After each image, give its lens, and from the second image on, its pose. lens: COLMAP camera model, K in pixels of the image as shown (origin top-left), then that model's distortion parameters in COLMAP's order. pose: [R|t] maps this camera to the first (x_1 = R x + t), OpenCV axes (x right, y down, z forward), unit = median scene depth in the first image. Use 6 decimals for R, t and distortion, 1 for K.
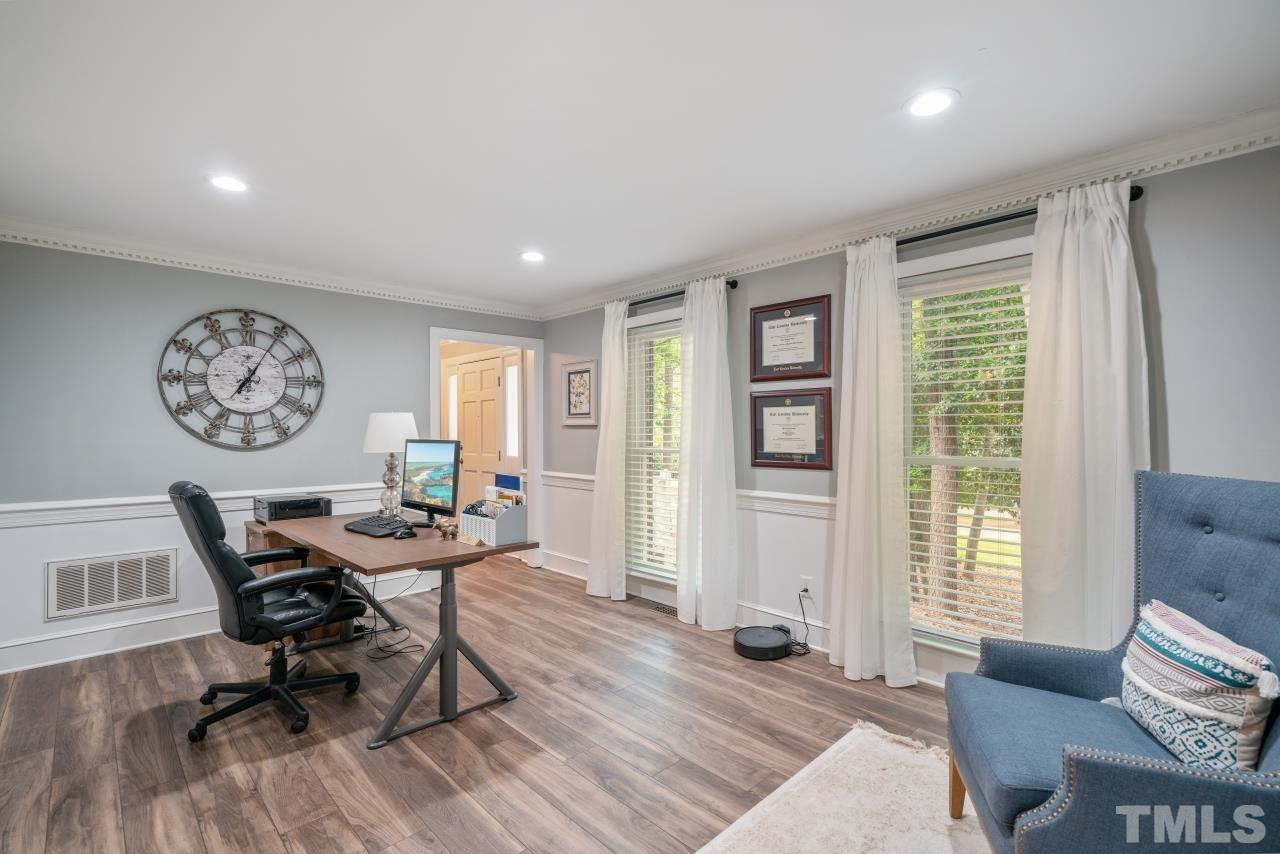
lens RADIAL K [[573.4, 0, 643.5], [0, 573.4, 422.8], [0, 0, 1]] dist [-0.007205, 0.001801]
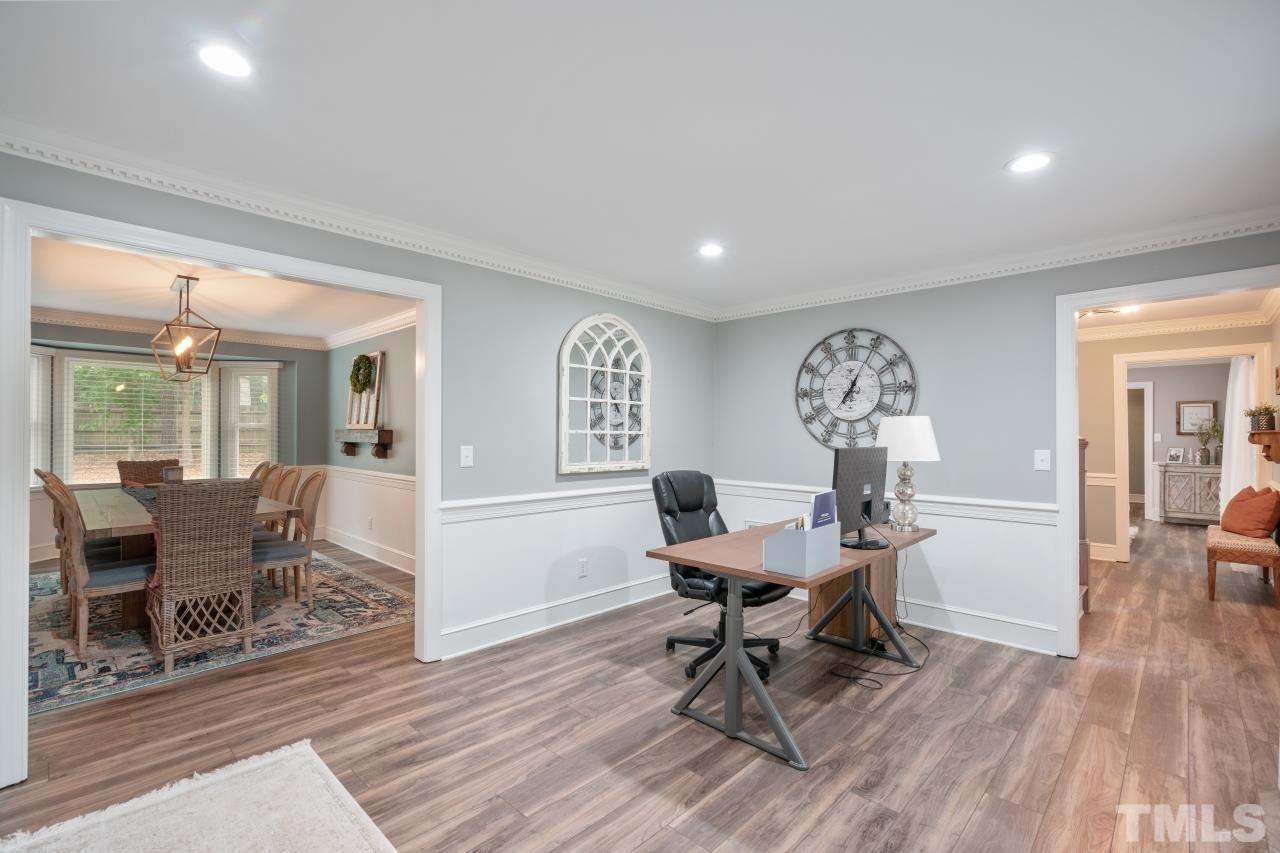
lens RADIAL K [[573.4, 0, 639.8], [0, 573.4, 422.9], [0, 0, 1]] dist [-0.007205, 0.001801]
pose [[0.041602, -0.019166, -0.998950, 0.429588], [0.002381, 0.999815, -0.019083, 0.008536], [0.999131, -0.001584, 0.041640, 0.557533]]
